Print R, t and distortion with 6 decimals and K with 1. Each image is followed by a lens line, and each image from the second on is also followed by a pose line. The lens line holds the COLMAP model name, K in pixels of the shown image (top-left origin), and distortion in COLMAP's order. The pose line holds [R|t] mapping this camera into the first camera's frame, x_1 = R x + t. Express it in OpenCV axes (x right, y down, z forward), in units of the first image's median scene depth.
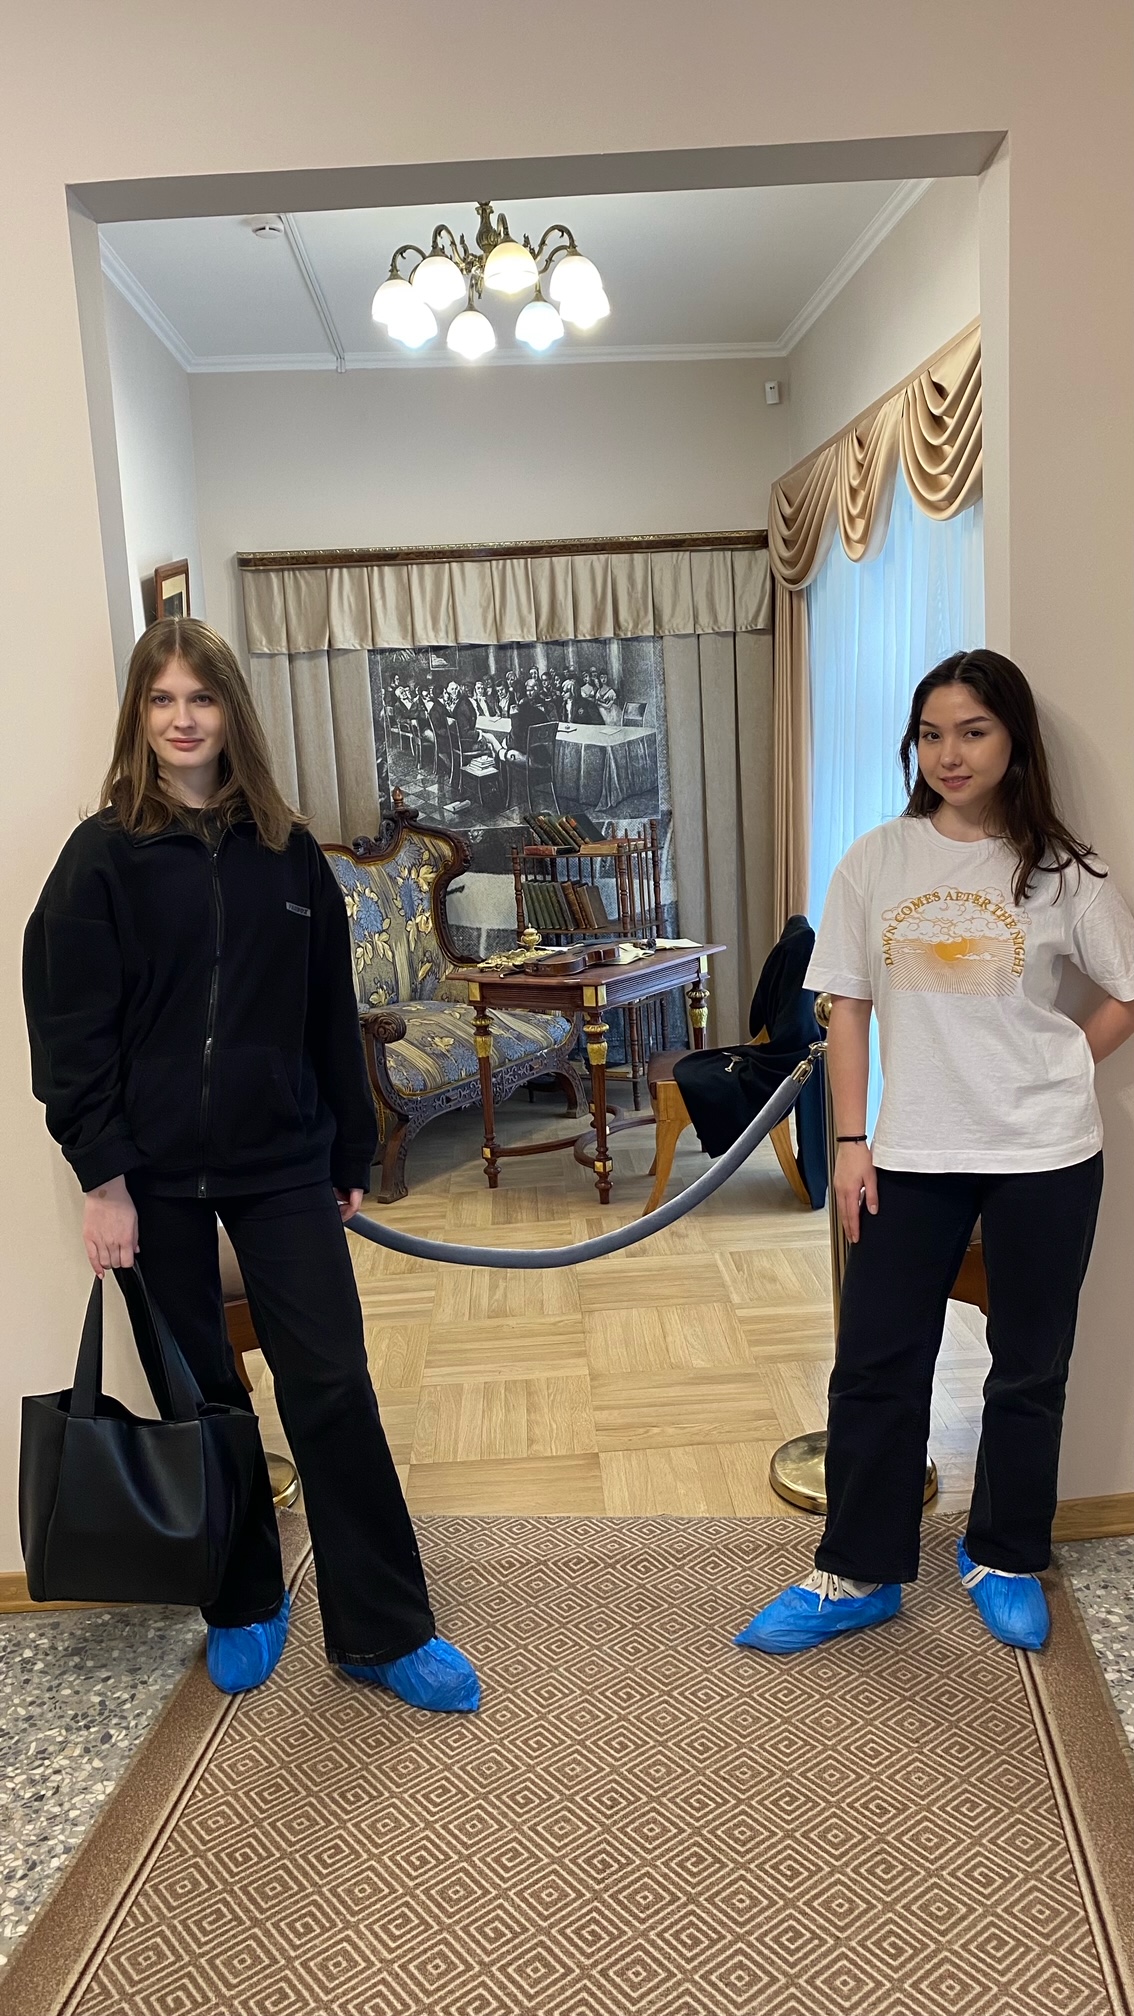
lens RADIAL K [[1484.8, 0, 567.0], [0, 1484.8, 1008.0], [0, 0, 1]] dist [-0.041236, 0.027145]
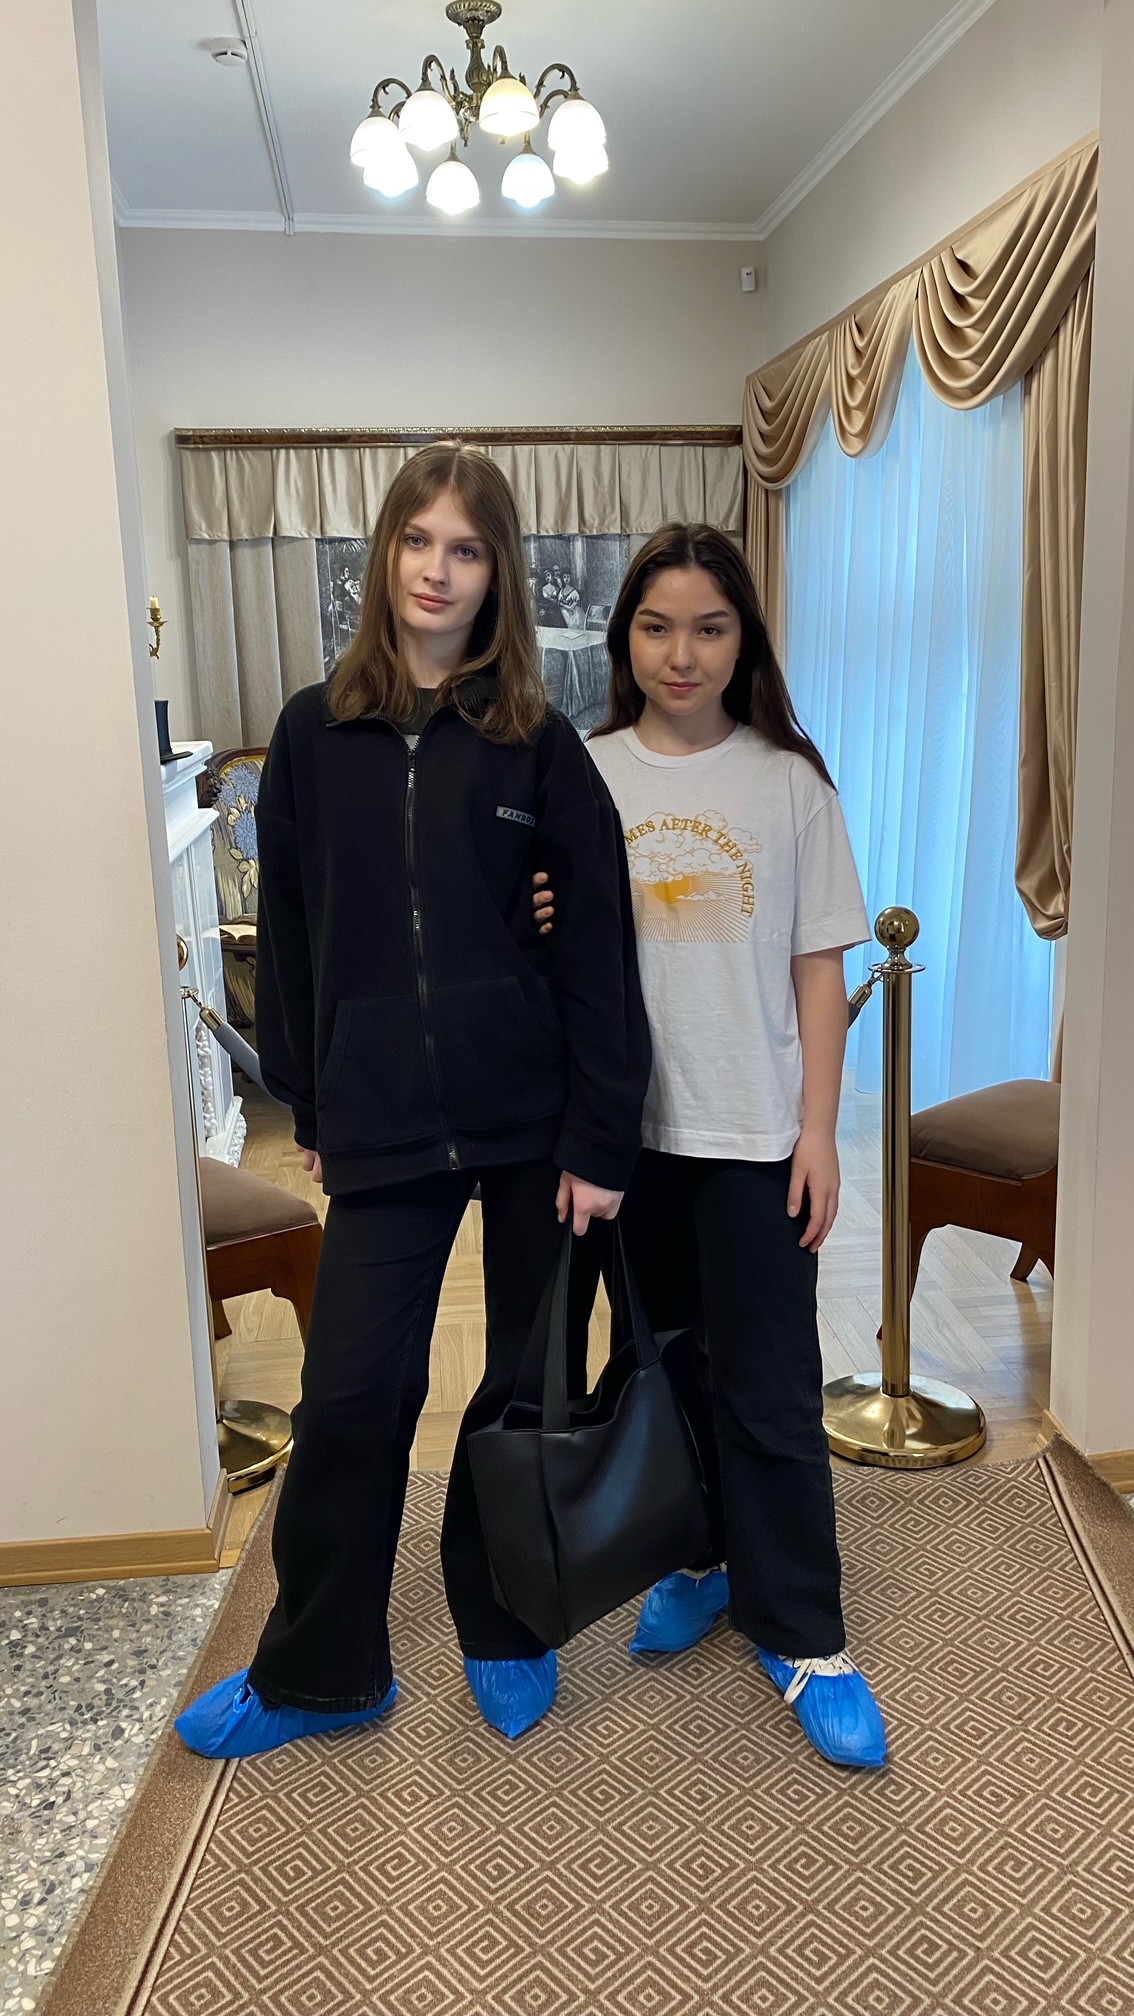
lens RADIAL K [[1484.8, 0, 567.0], [0, 1484.8, 1008.0], [0, 0, 1]] dist [-0.041236, 0.027145]
pose [[0.997260, 0.010957, 0.073157, -0.113625], [-0.014778, 0.998543, 0.051895, 0.008492], [-0.072482, -0.052834, 0.995969, 0.118444]]
